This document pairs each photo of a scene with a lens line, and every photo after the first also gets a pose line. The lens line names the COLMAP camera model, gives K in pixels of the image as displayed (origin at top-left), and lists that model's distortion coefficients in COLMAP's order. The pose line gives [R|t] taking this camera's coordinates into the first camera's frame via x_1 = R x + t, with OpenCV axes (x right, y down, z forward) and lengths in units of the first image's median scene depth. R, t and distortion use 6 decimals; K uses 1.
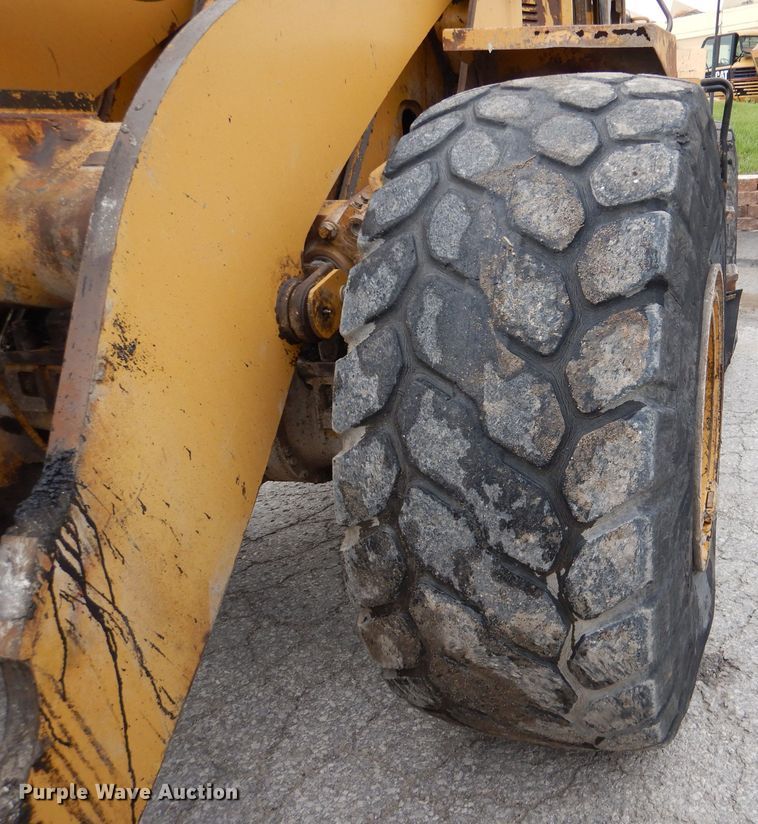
lens RADIAL K [[795.7, 0, 546.0], [0, 795.7, 413.1], [0, 0, 1]] dist [0.007316, 0.000002]
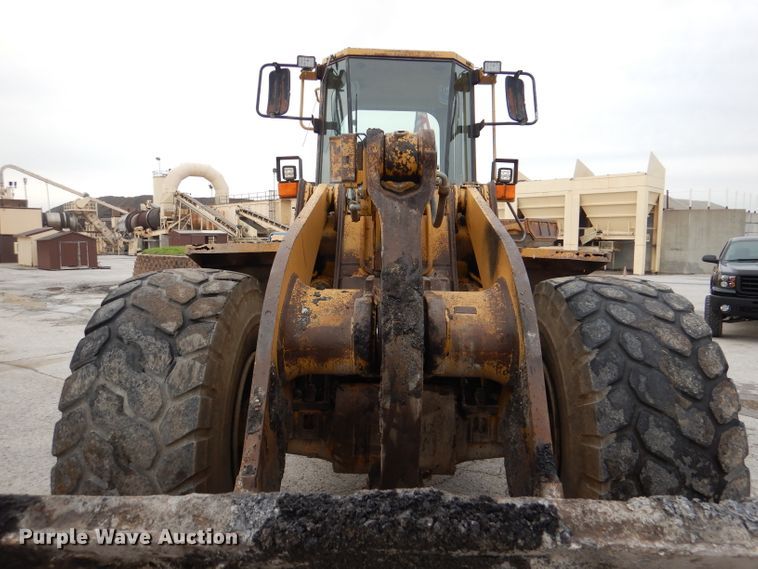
lens RADIAL K [[539.9, 0, 379.0], [0, 539.9, 284.5], [0, 0, 1]] dist [0.012385, 0.005165]
pose [[0.972173, 0.041637, 0.230533, -1.315785], [0.026597, 0.958098, -0.285205, 0.035983], [-0.232748, 0.283400, 0.930329, -0.401896]]
